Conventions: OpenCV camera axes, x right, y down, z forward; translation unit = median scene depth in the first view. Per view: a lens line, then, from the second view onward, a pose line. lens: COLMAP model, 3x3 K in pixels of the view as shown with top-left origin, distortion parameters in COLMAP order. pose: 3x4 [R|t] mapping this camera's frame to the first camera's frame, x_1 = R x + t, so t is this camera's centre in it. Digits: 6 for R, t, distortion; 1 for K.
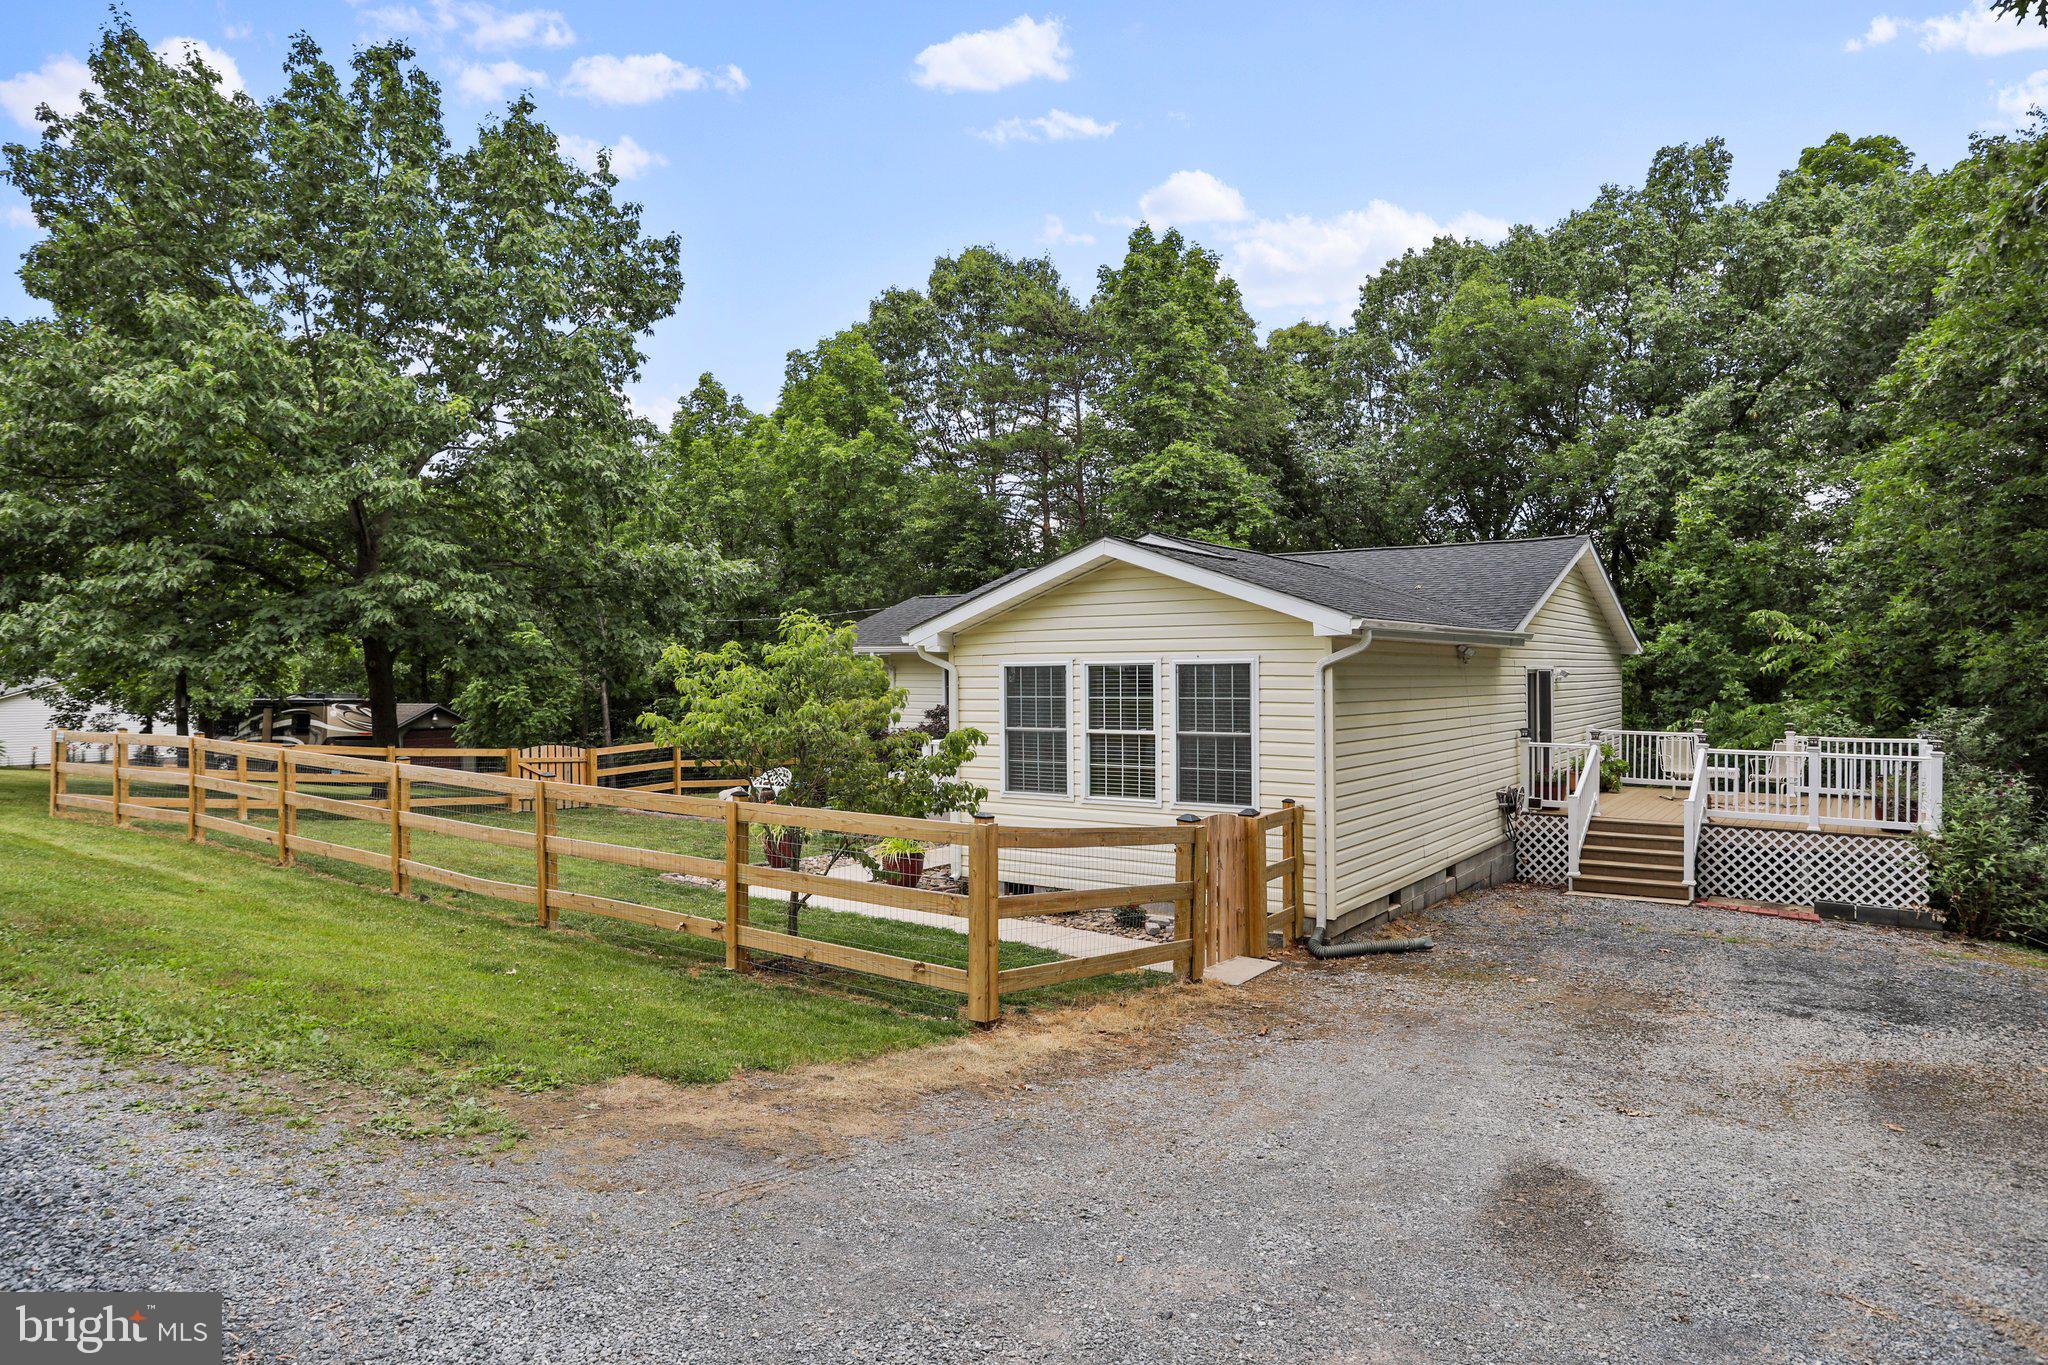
lens RADIAL K [[1216.5, 0, 1022.9], [0, 1216.5, 672.5], [0, 0, 1]] dist [-0.053574, 0.071049]
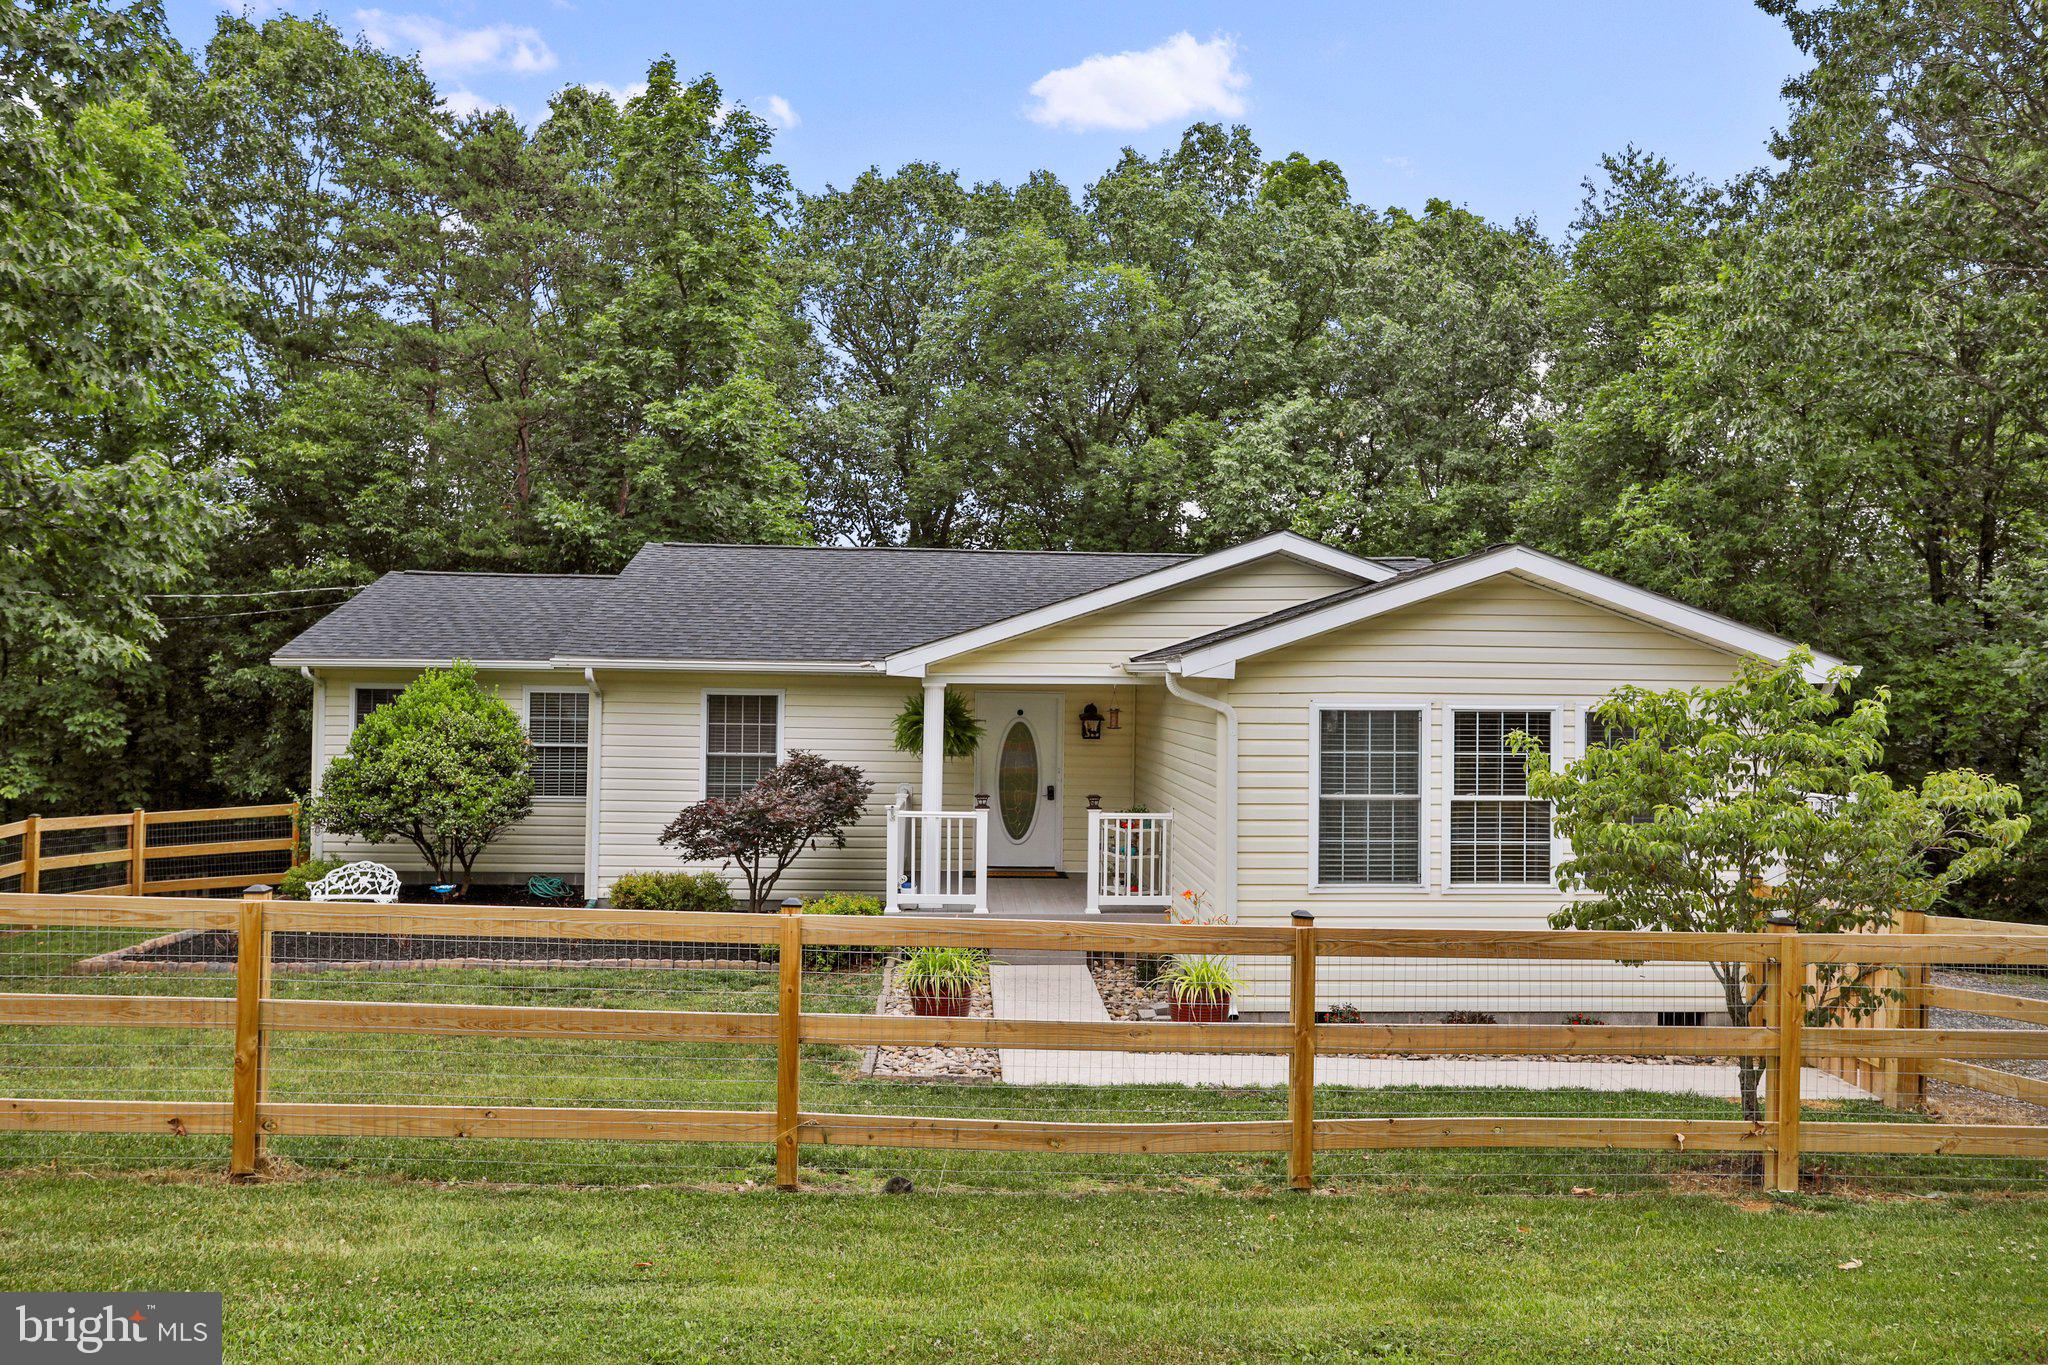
lens RADIAL K [[1571.2, 0, 1024.0], [0, 1571.2, 682.5], [0, 0, 1]] dist [0.004146, 0.008332]
pose [[0.789628, 0.017174, 0.613346, -0.393848], [-0.015828, 0.999846, -0.007619, -0.006151], [-0.613382, -0.003692, 0.789778, 0.207223]]
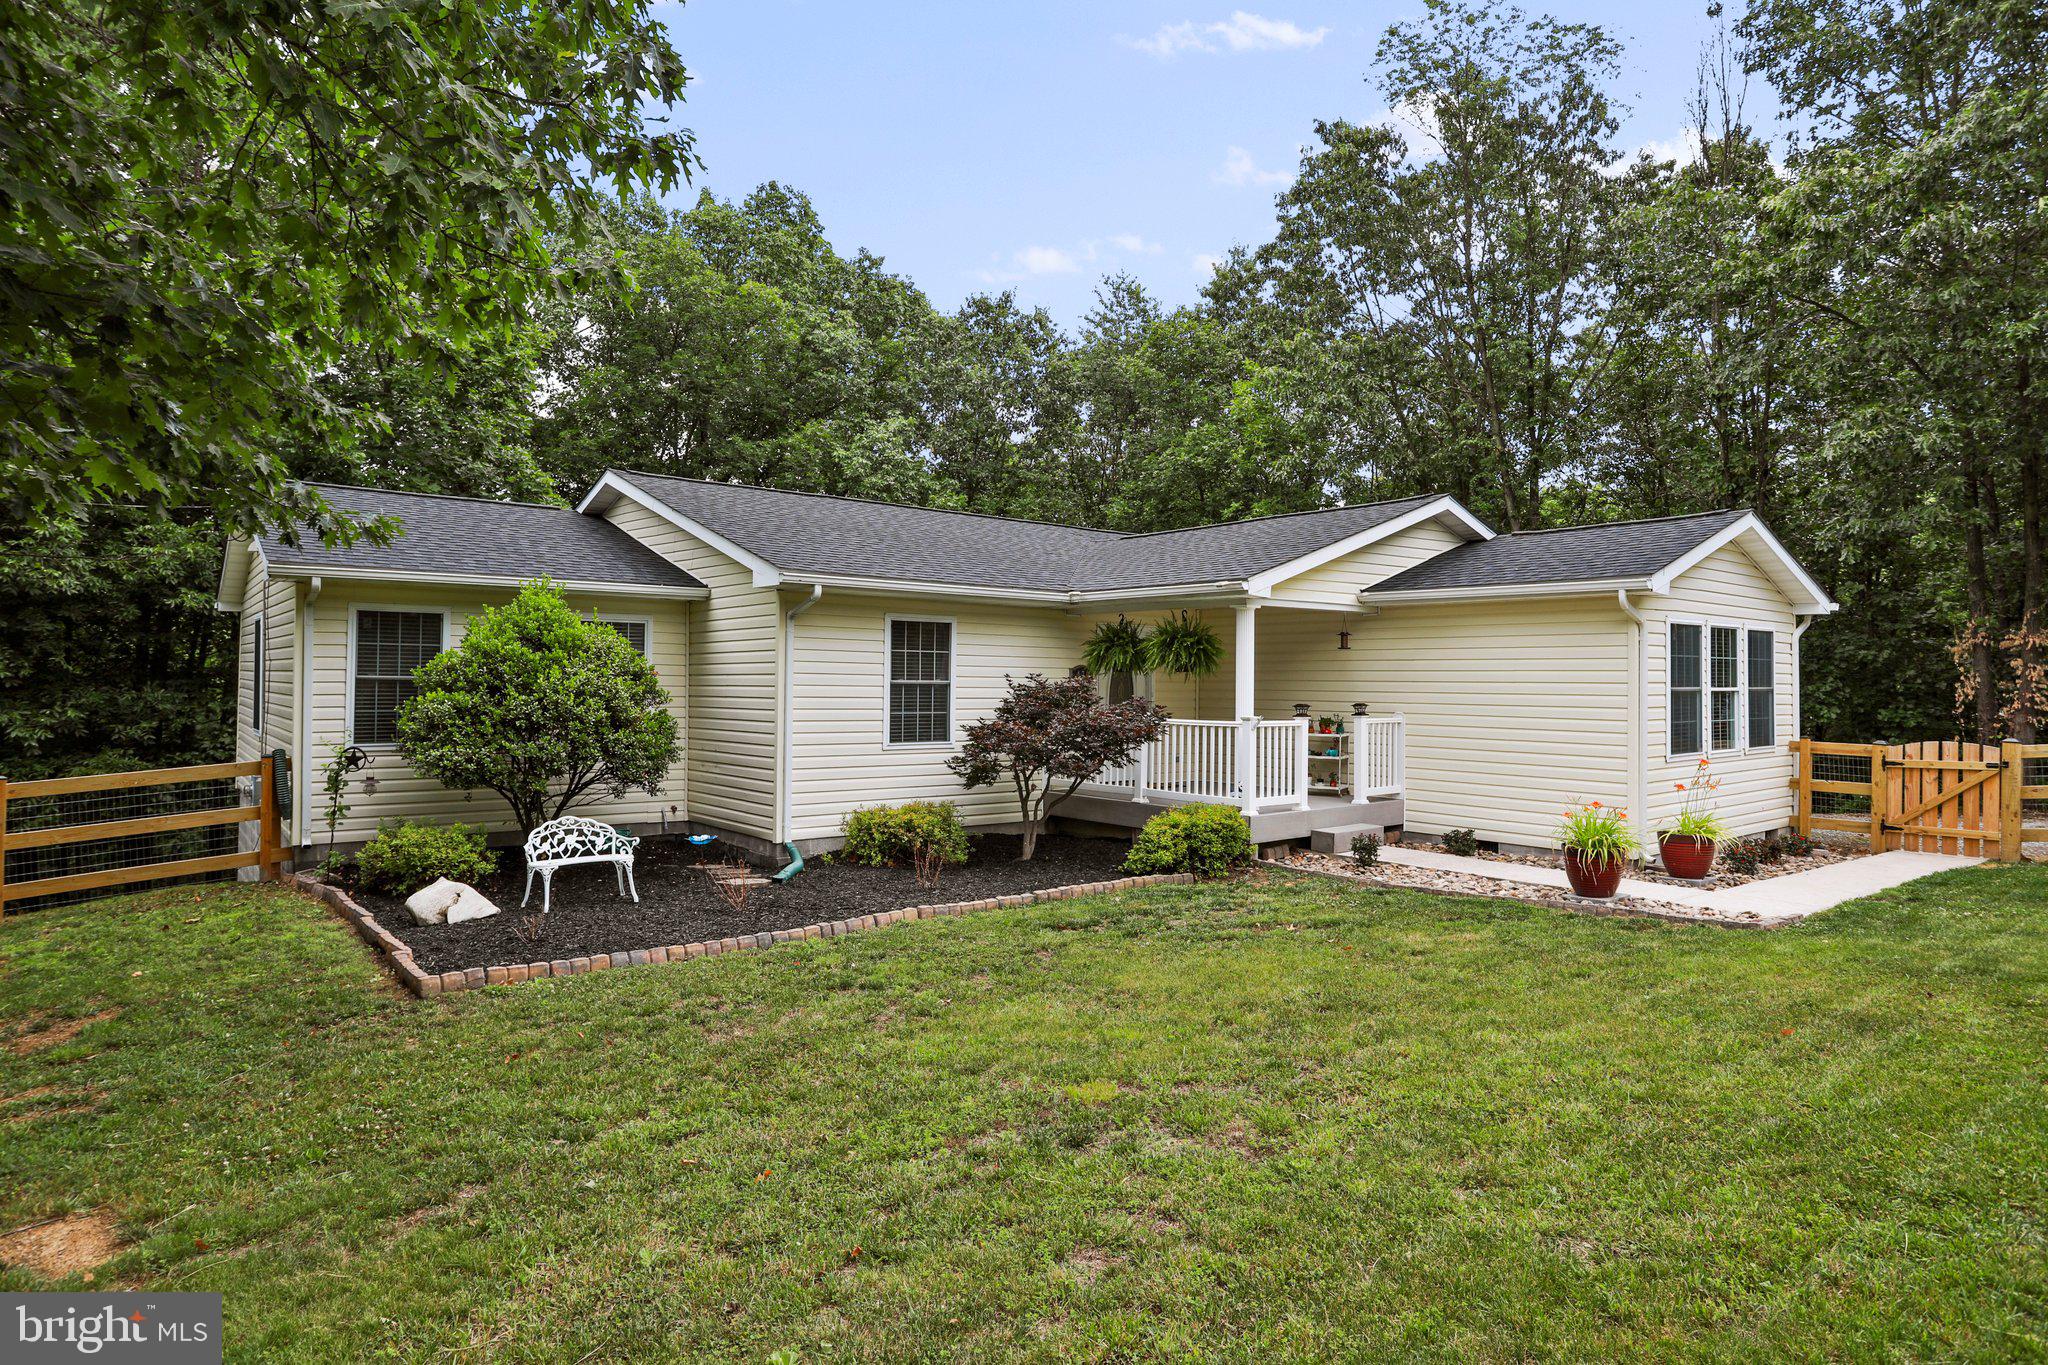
lens RADIAL K [[1191.7, 0, 1026.1], [0, 1191.7, 676.1], [0, 0, 1]] dist [-0.053361, 0.037202]
pose [[0.262864, 0.010507, 0.964776, -0.564543], [-0.006375, 0.999938, -0.009153, 0.026393], [-0.964812, -0.003744, 0.262915, 0.684276]]
